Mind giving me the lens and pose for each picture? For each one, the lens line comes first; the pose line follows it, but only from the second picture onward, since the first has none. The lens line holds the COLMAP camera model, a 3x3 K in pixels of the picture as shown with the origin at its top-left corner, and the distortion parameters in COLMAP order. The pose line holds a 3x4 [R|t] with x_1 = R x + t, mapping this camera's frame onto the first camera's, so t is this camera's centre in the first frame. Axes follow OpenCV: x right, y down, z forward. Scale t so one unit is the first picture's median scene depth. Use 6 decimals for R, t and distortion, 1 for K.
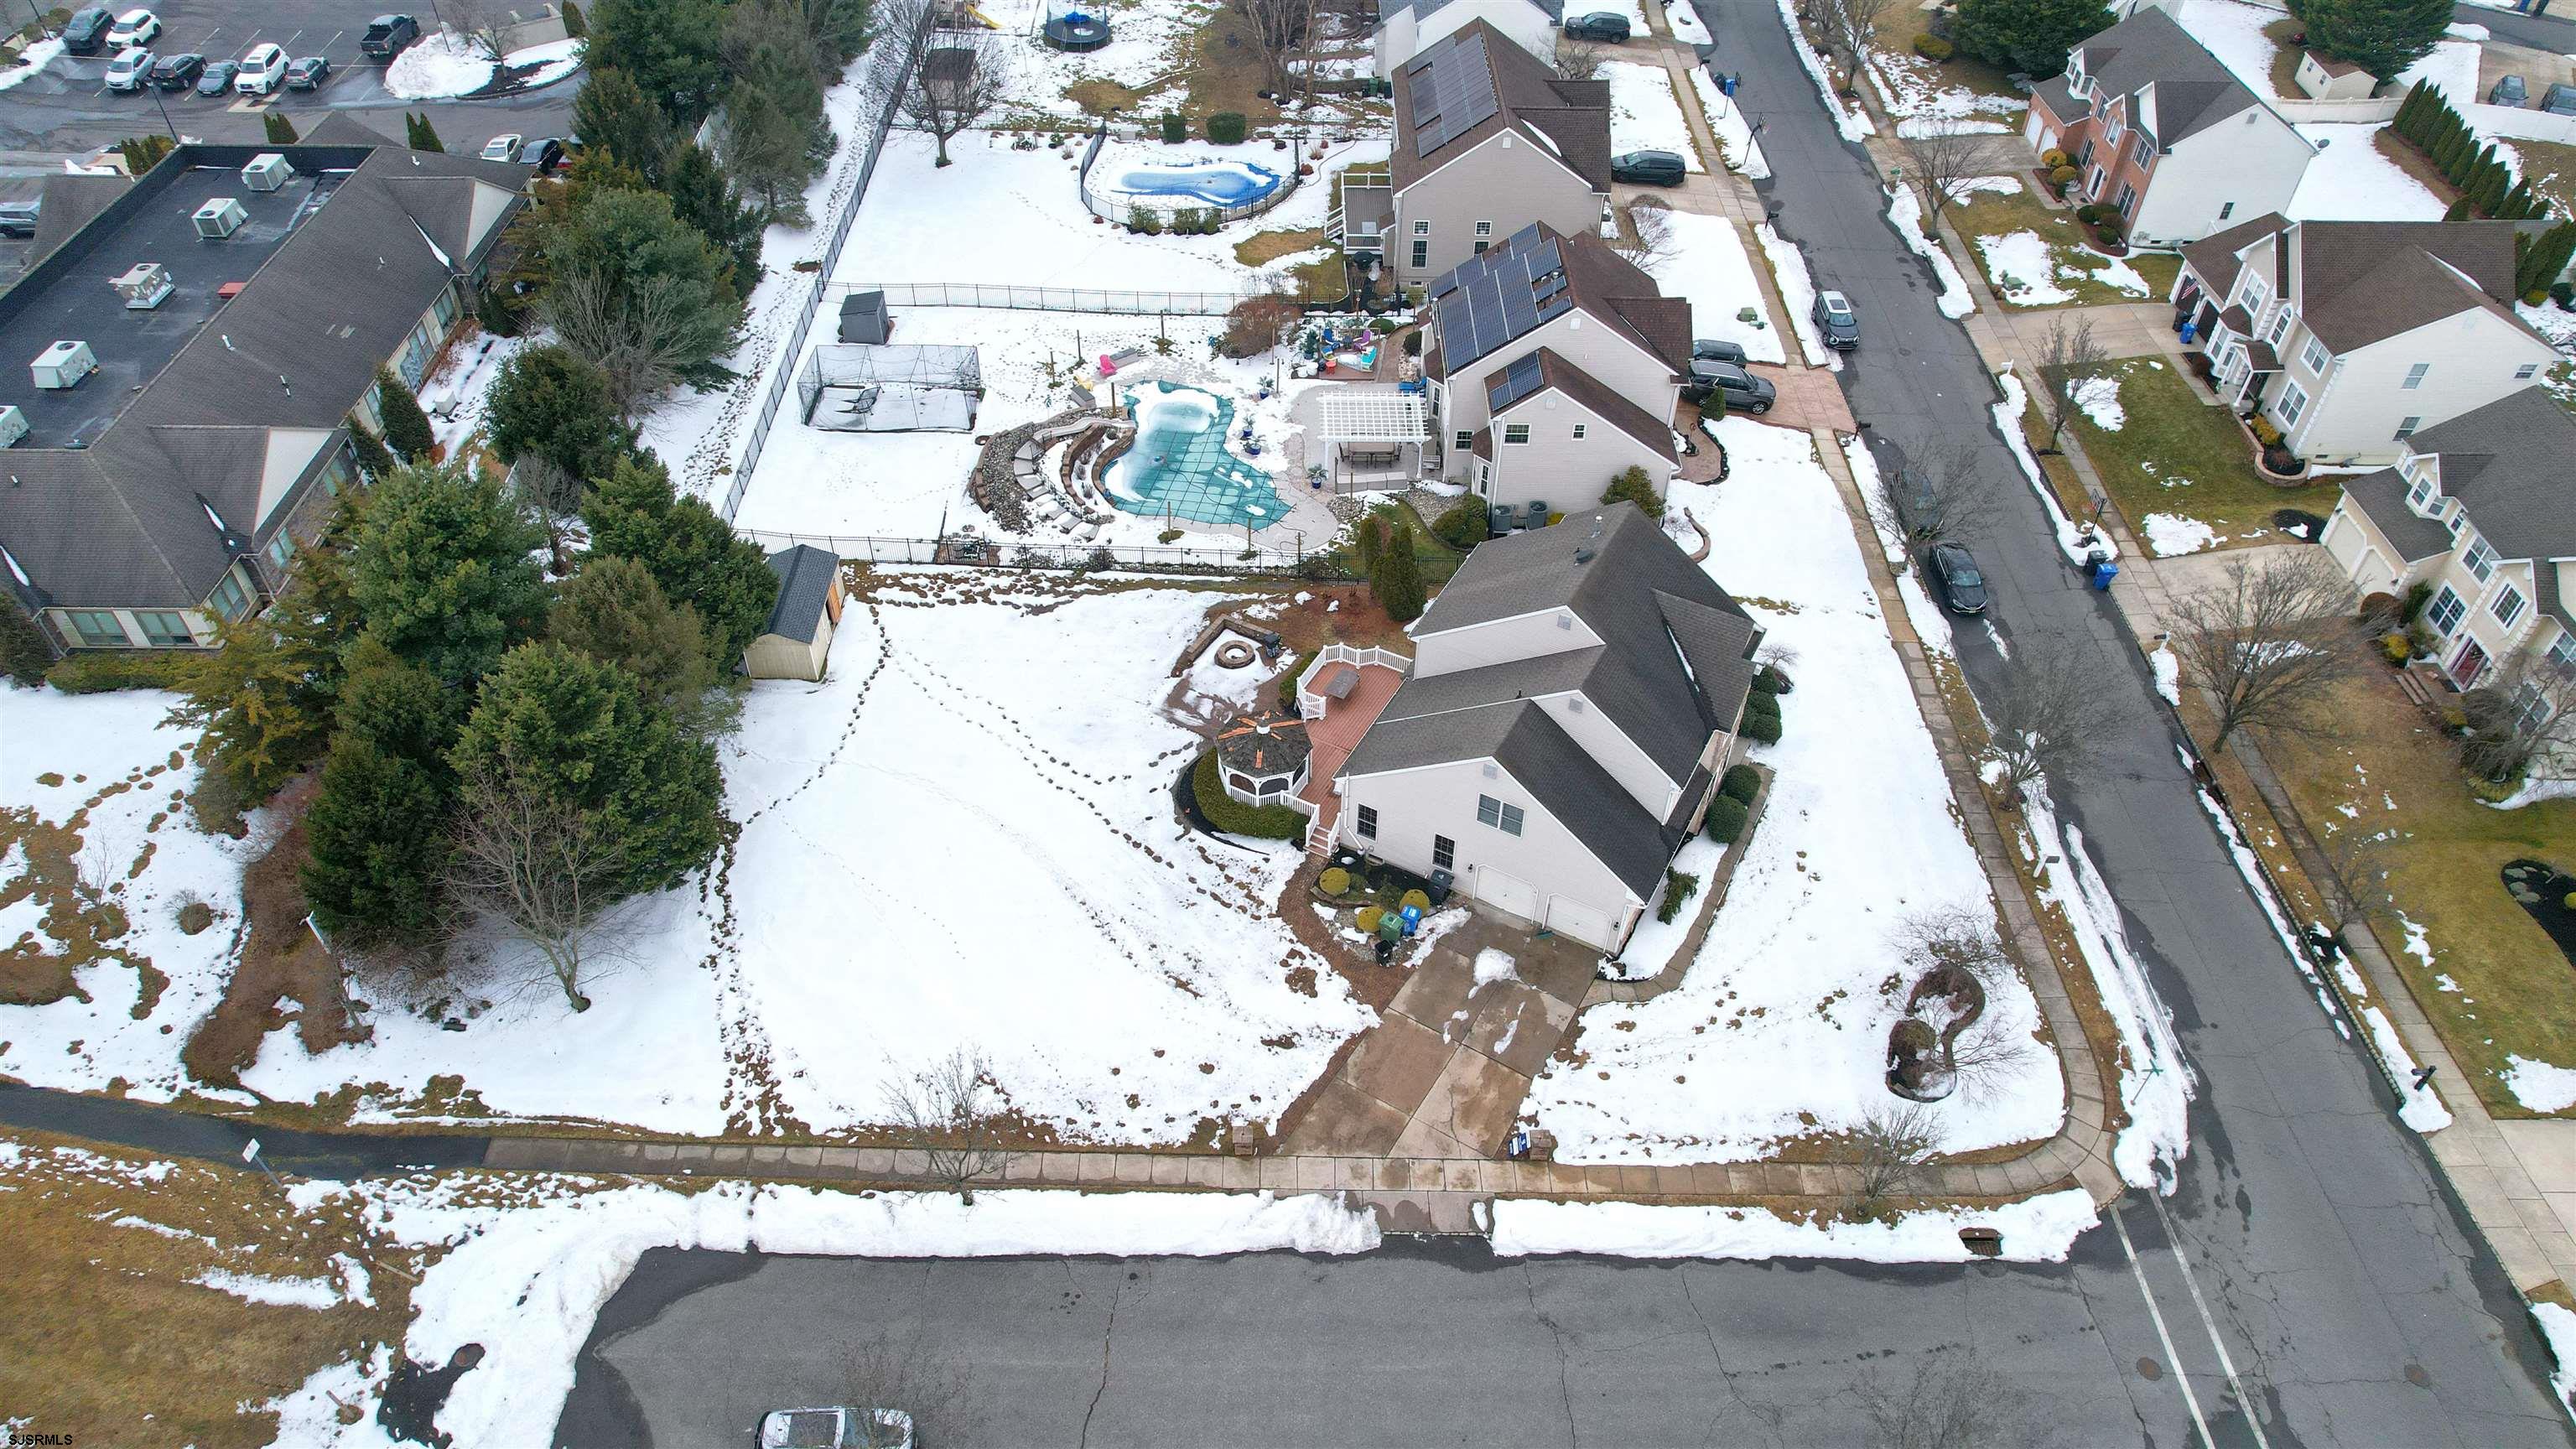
lens RADIAL K [[1651.2, 0, 1288.0], [0, 1651.2, 724.5], [0, 0, 1]] dist [-0.076172, 0.065829]
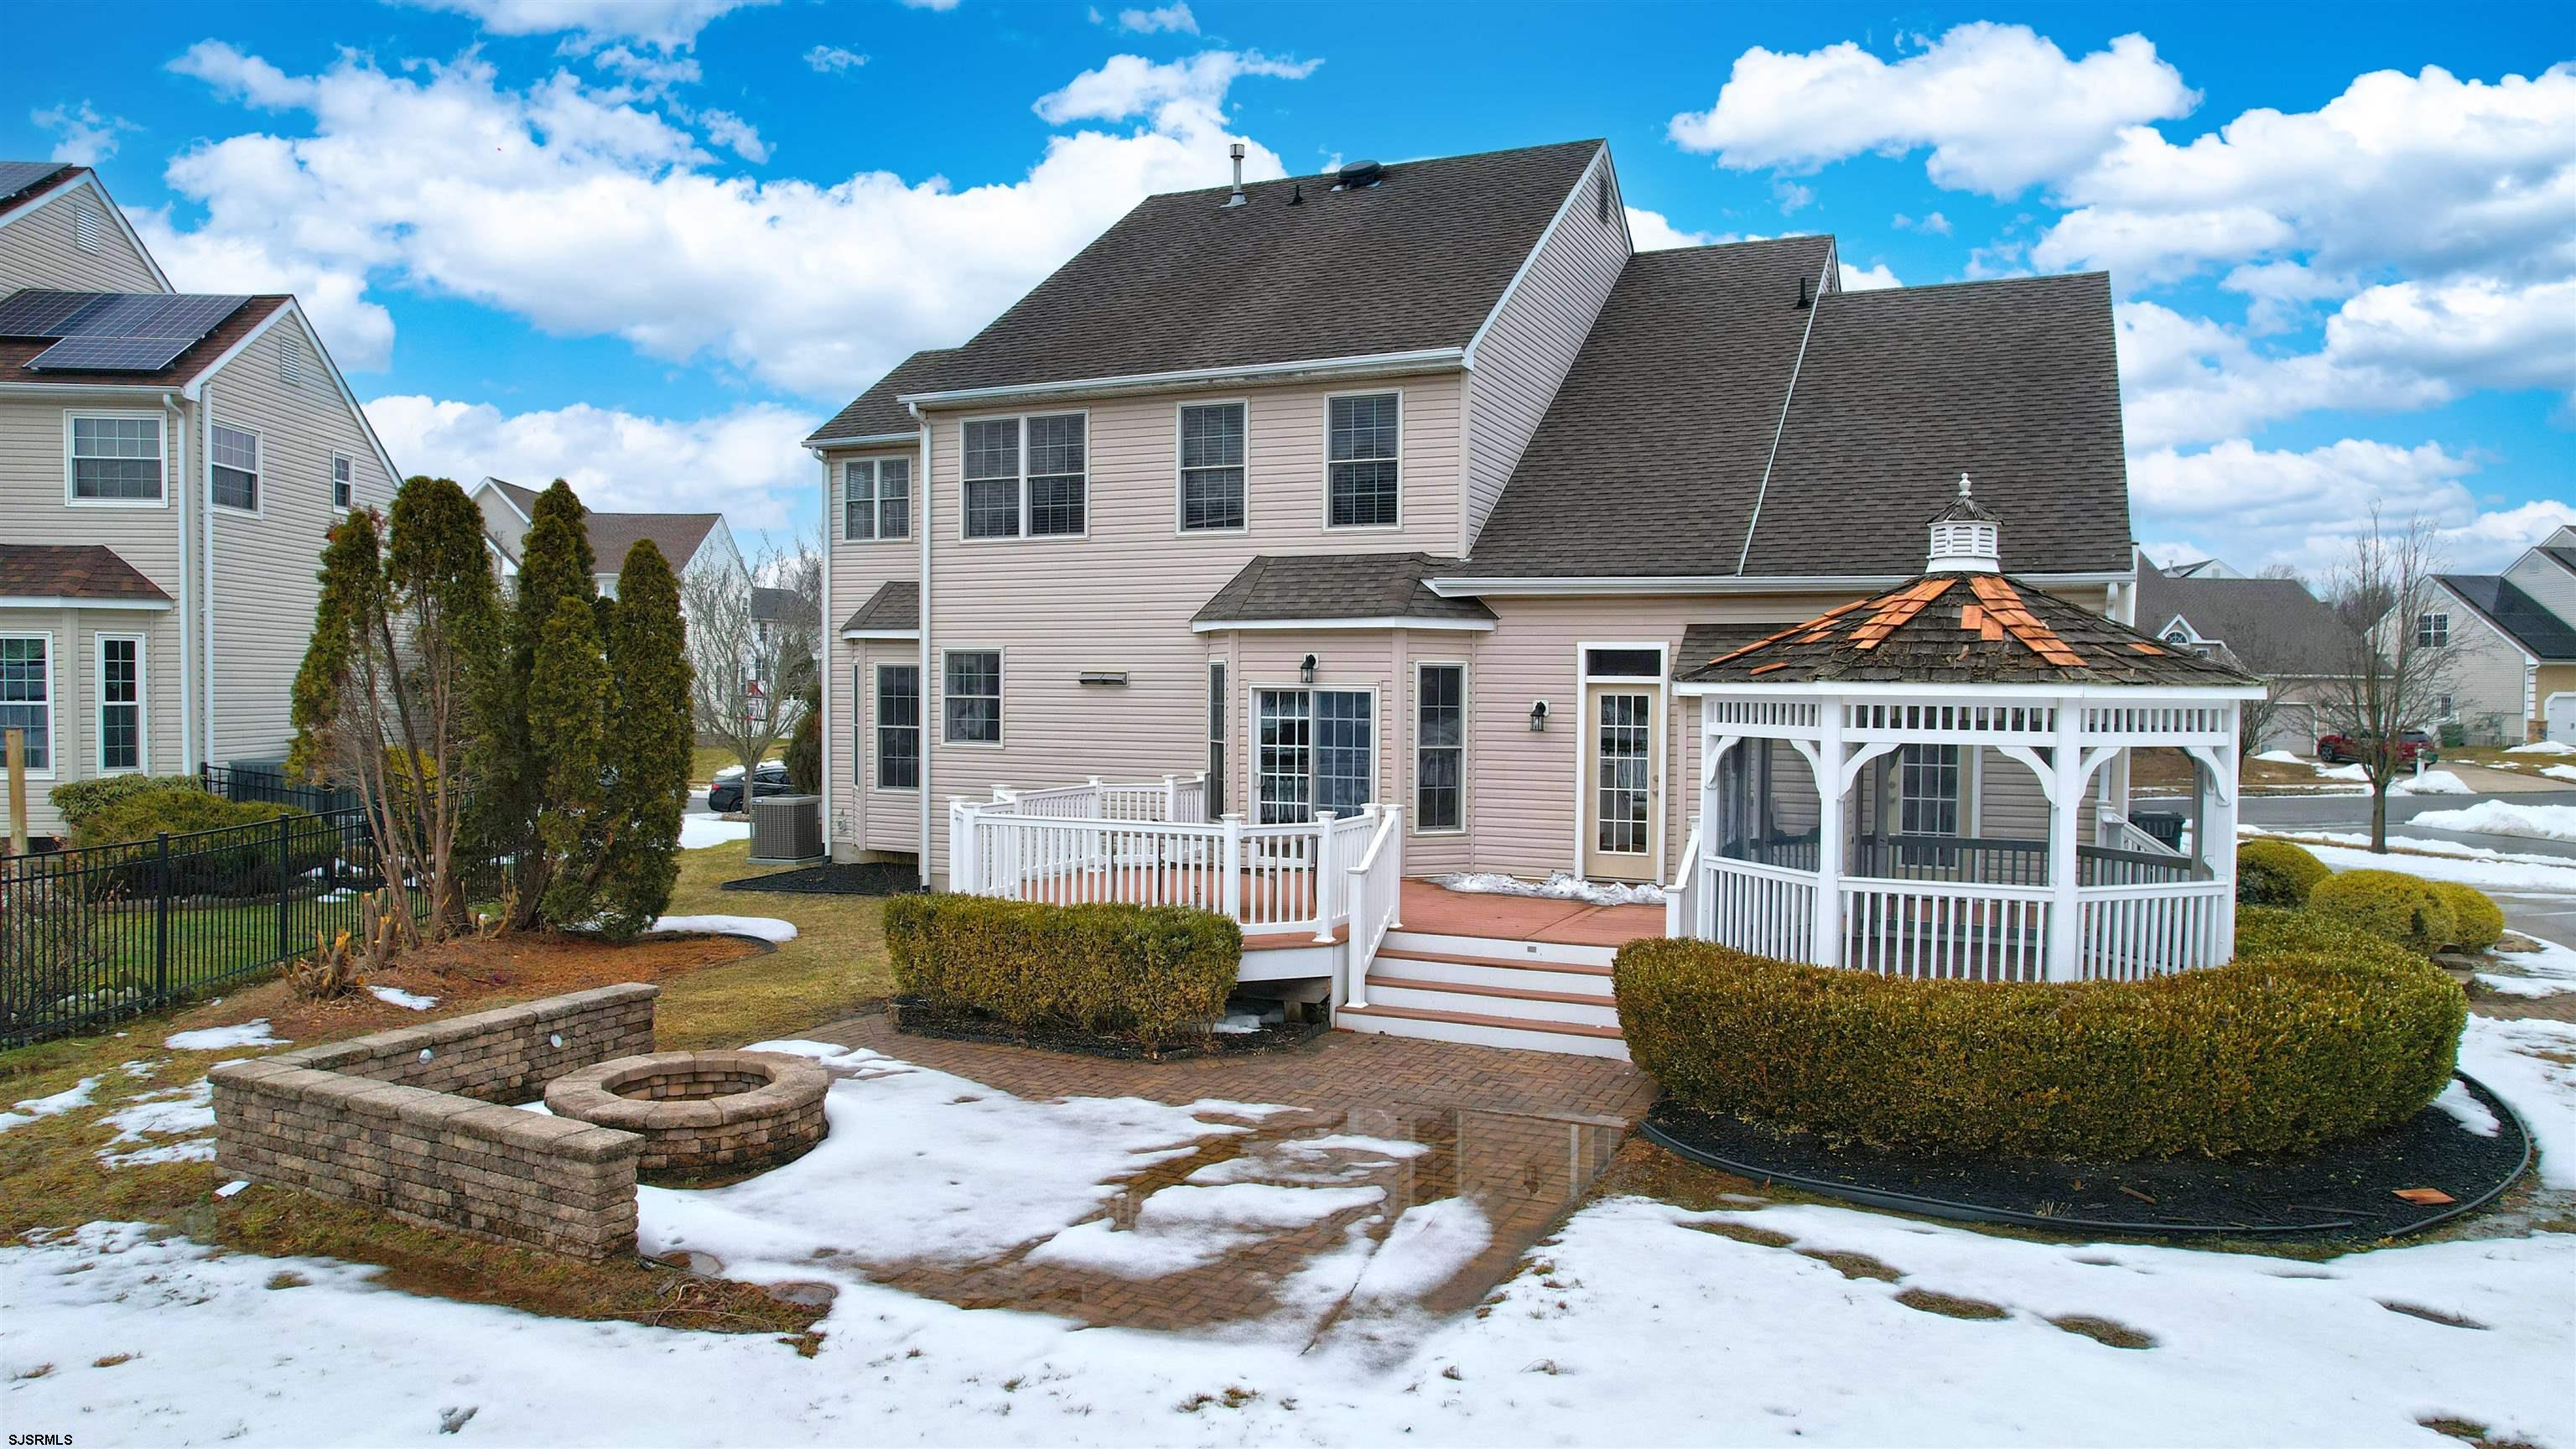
lens RADIAL K [[1651.2, 0, 1288.0], [0, 1651.2, 724.5], [0, 0, 1]] dist [-0.076172, 0.065829]
pose [[-0.074484, -0.032477, 0.996693, -0.186589], [0.675481, 0.733616, 0.074385, -0.047947], [-0.733605, 0.678788, -0.032705, 1.071970]]
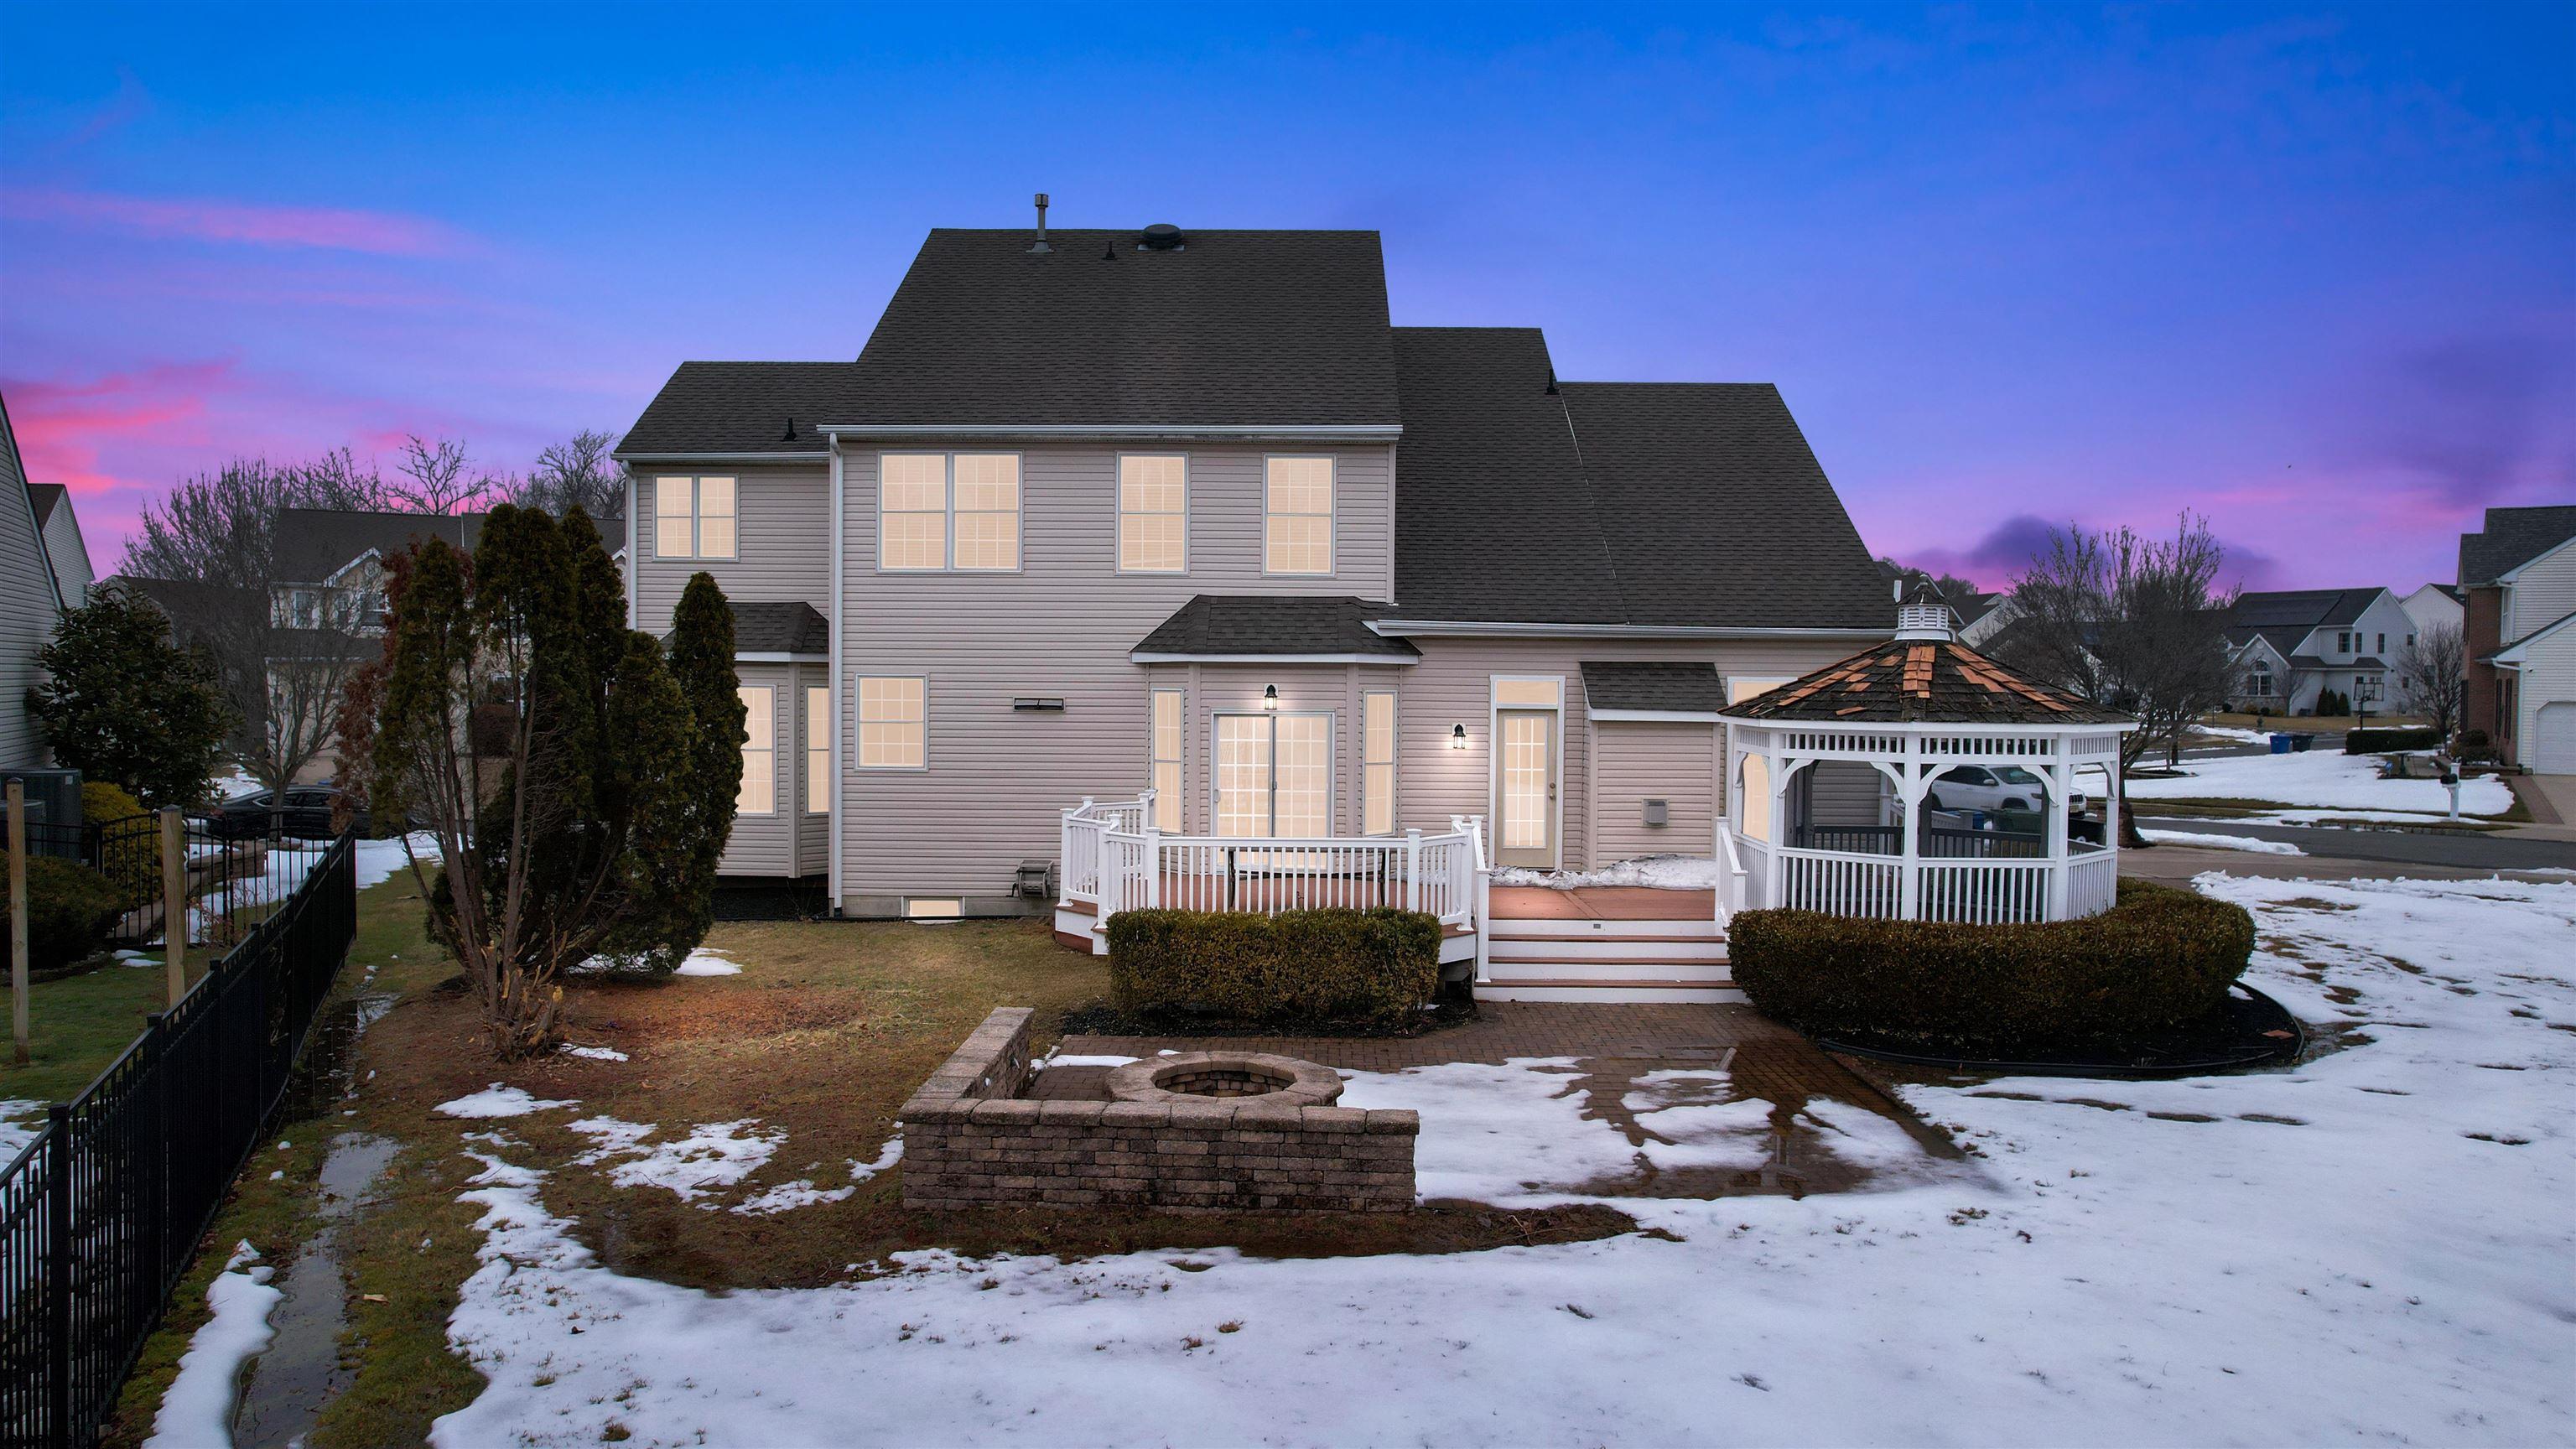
lens RADIAL K [[1651.2, 0, 1288.0], [0, 1651.2, 724.5], [0, 0, 1]] dist [-0.076172, 0.065829]
pose [[-0.477634, -0.034204, 0.877893, -0.189578], [0.592187, 0.725597, 0.350461, -0.133485], [-0.648984, 0.687269, -0.326314, 1.155227]]
